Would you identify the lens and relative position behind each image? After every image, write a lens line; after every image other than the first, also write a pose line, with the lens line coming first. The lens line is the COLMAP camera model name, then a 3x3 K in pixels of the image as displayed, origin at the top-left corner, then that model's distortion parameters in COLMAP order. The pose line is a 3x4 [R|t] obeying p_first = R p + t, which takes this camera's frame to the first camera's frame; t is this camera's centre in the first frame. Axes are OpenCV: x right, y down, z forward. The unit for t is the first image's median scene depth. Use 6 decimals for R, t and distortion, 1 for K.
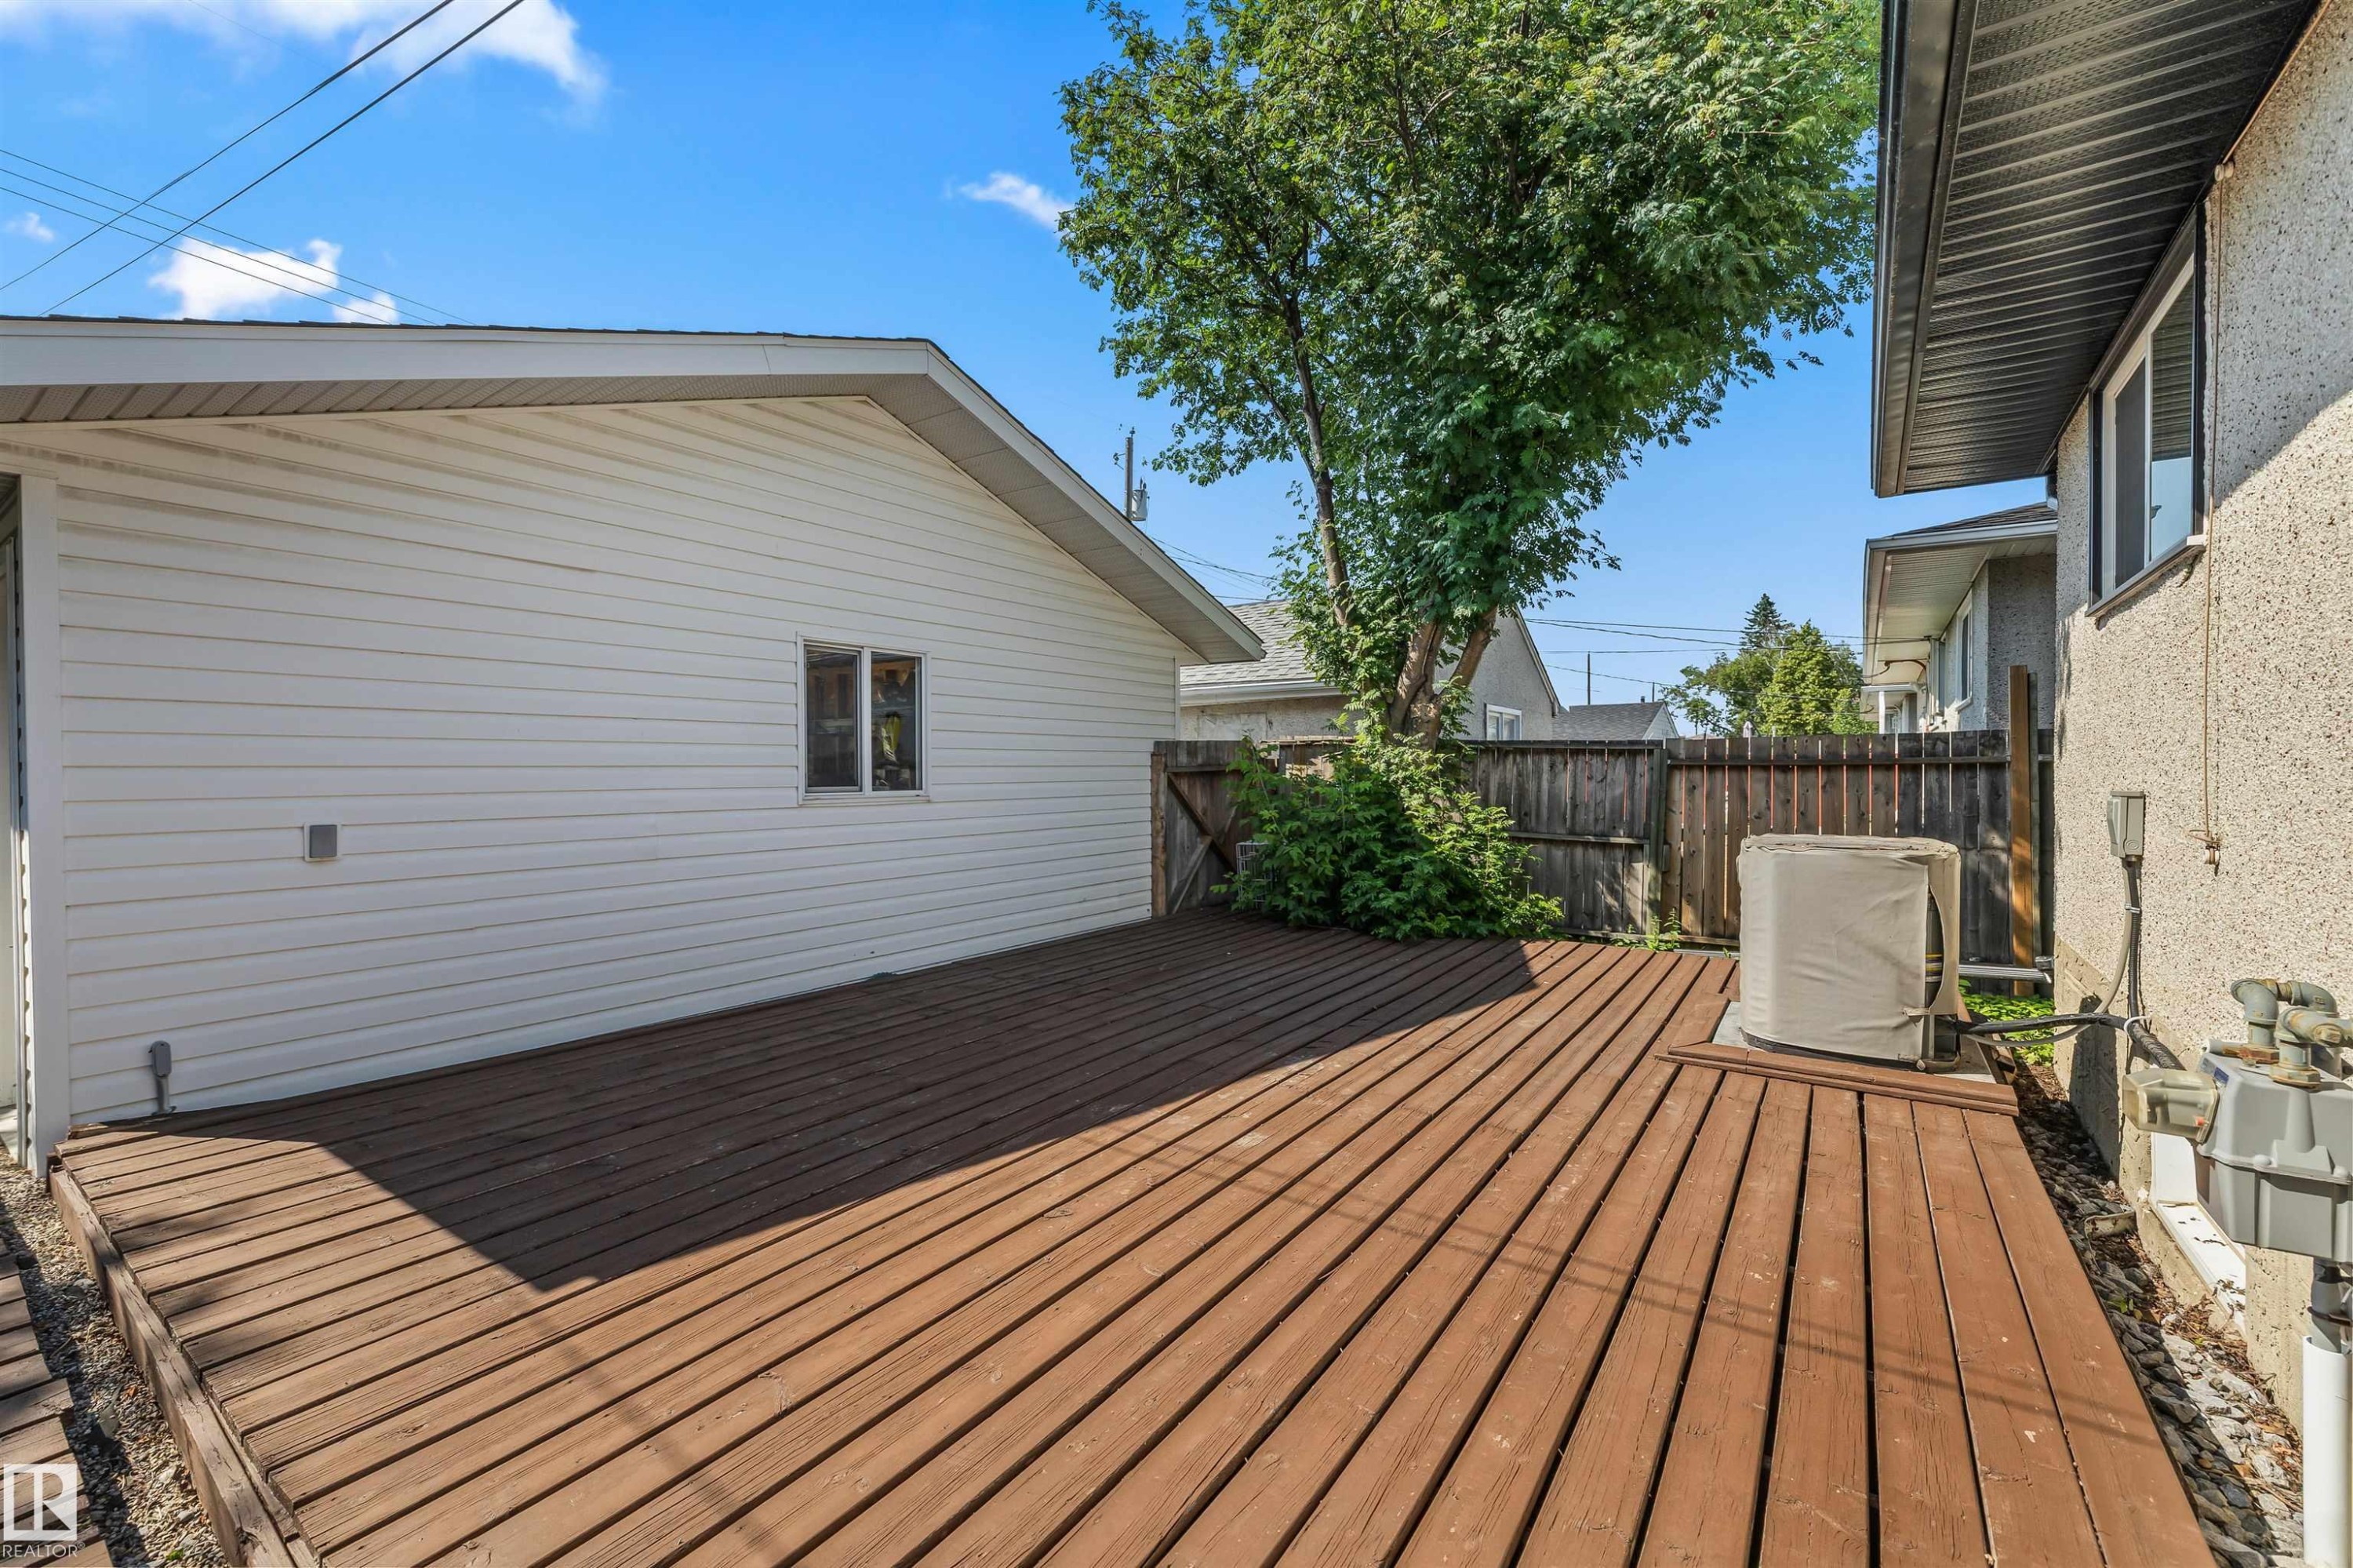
lens RADIAL K [[983.8, 0, 1163.8], [0, 983.8, 783.7], [0, 0, 1]] dist [0.001478, 0.000522]
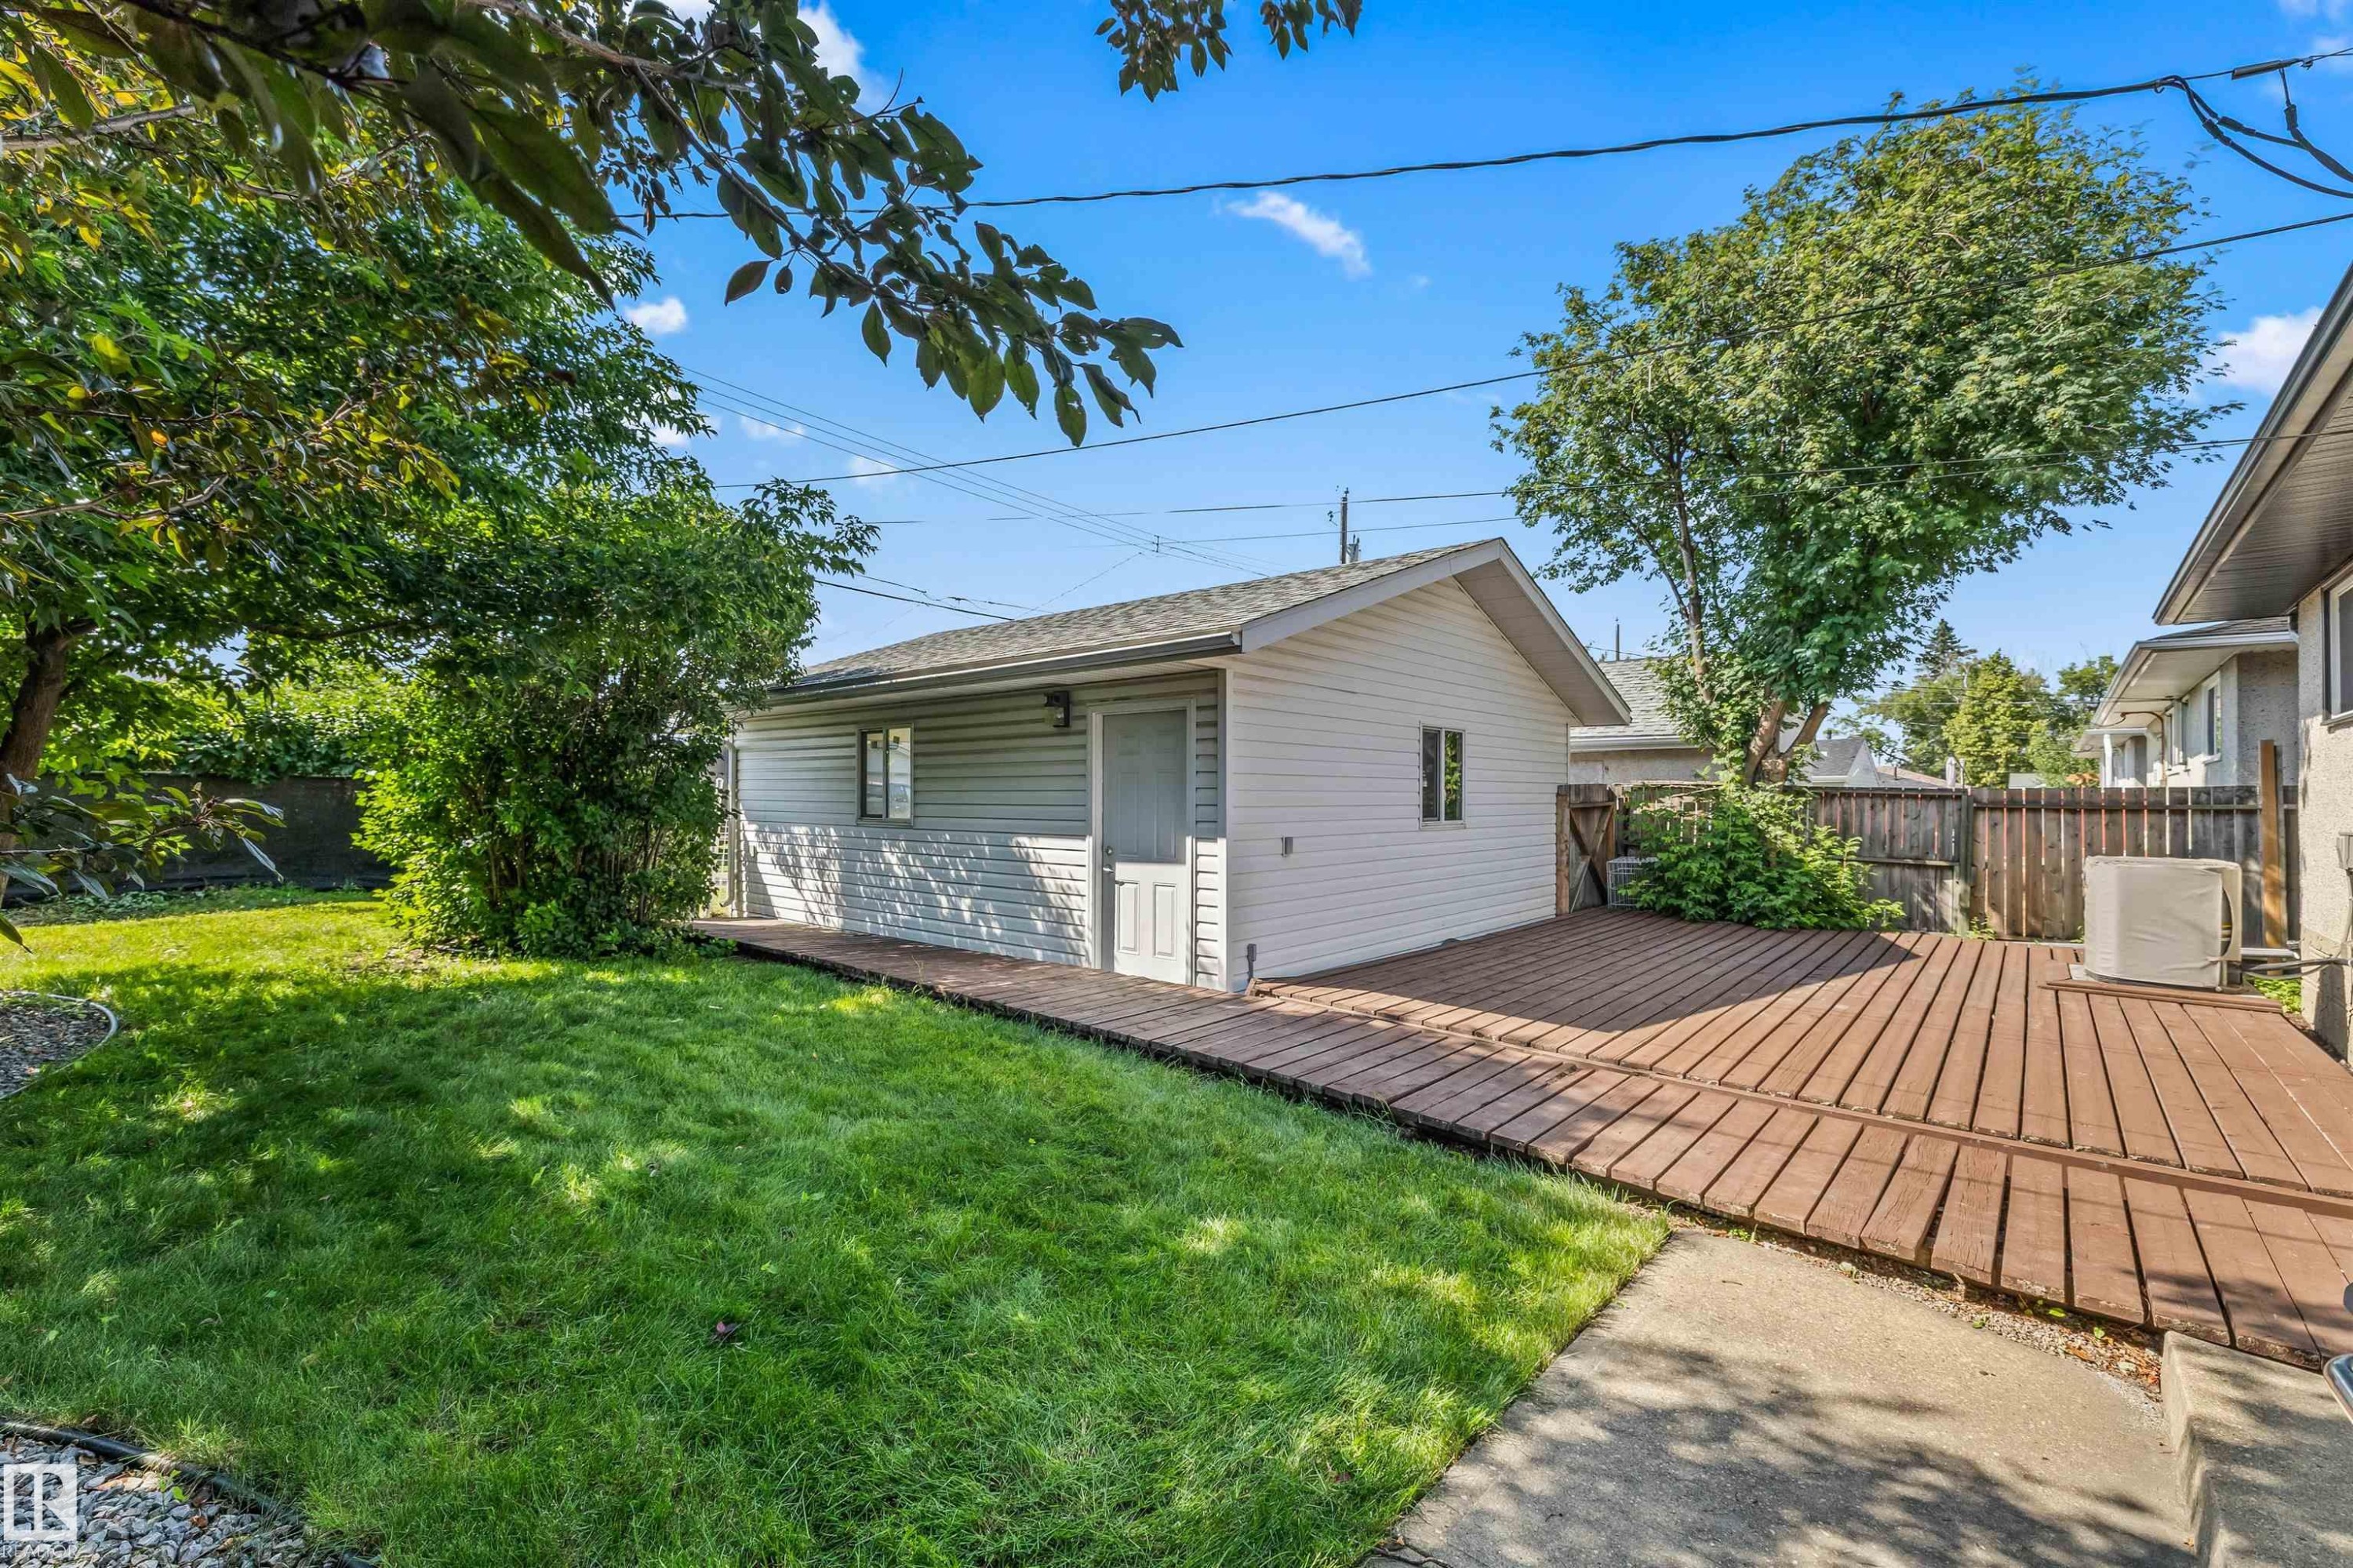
lens RADIAL K [[985.2, 0, 1176.5], [0, 985.2, 784.0], [0, 0, 1]] dist [0.002621, -0.000031]
pose [[0.994277, 0.008107, -0.106524, -0.500626], [-0.010825, 0.999630, -0.024959, -0.006019], [0.106283, 0.025970, 0.993997, -0.534614]]
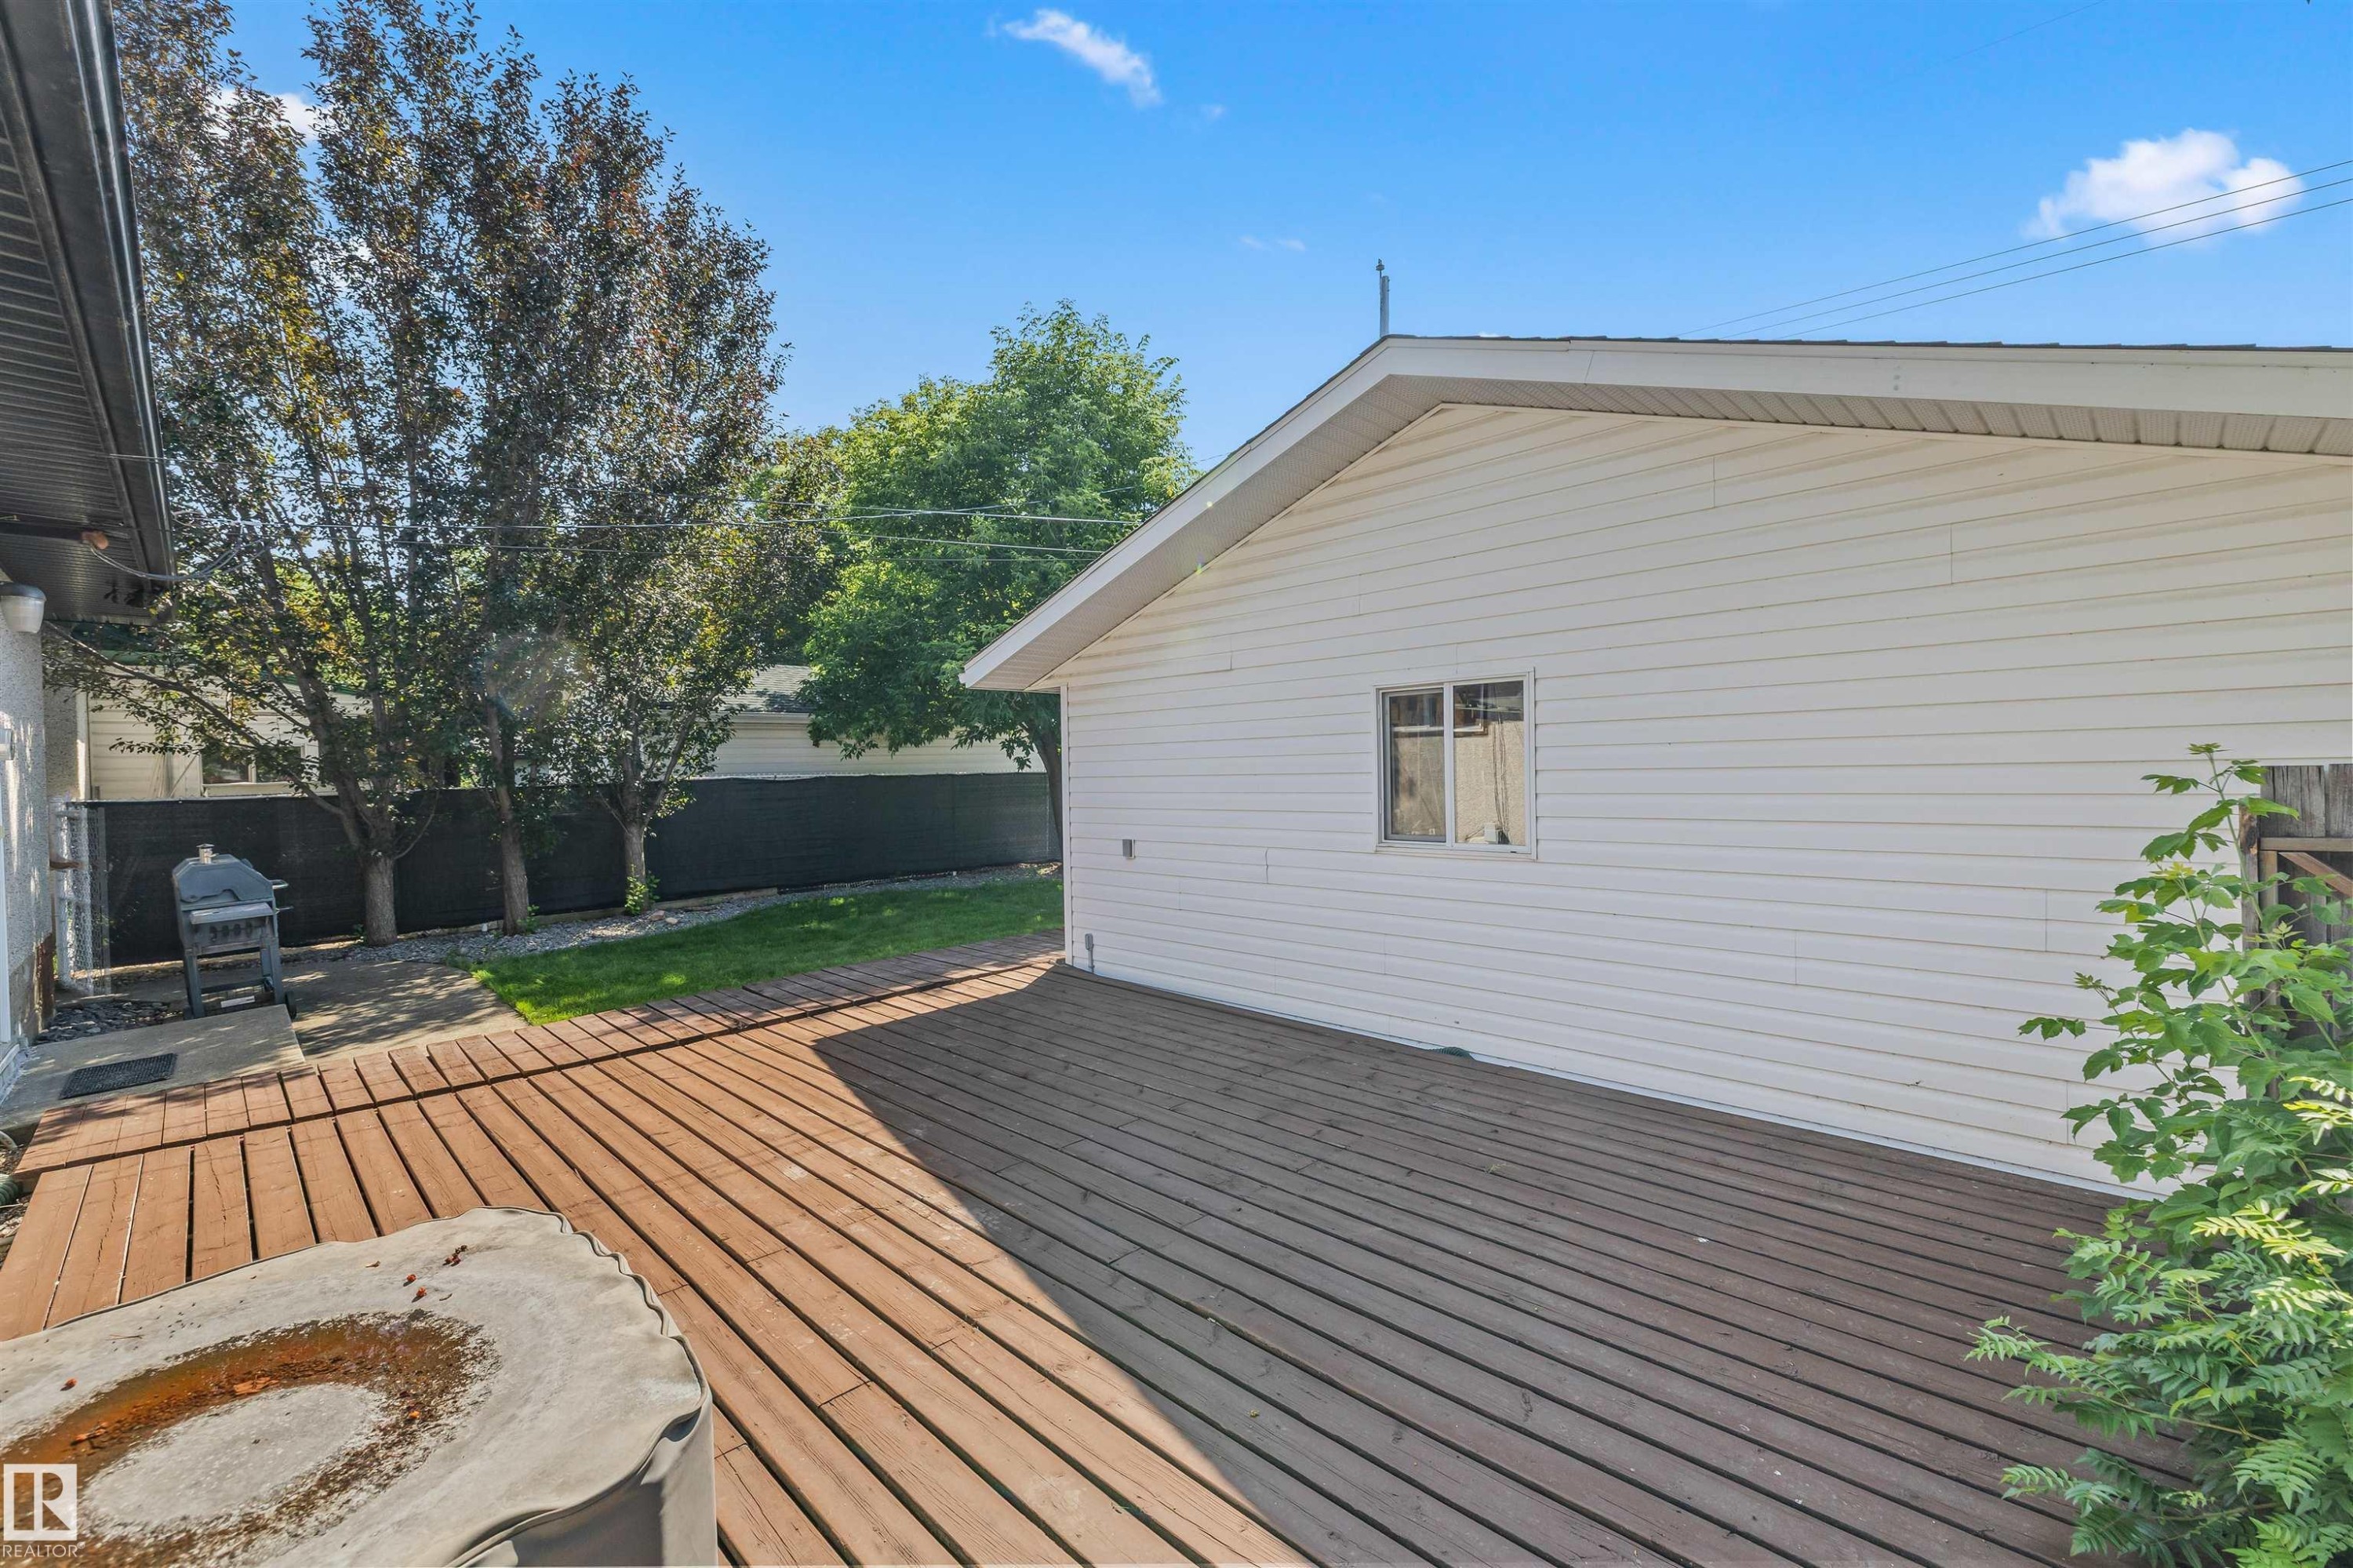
lens RADIAL K [[983.8, 0, 1163.8], [0, 983.8, 783.7], [0, 0, 1]] dist [0.001478, 0.000522]
pose [[-0.181336, 0.021185, -0.983193, 0.568509], [0.006551, 0.999772, 0.020334, -0.059471], [0.983399, -0.002753, -0.181433, 0.814866]]
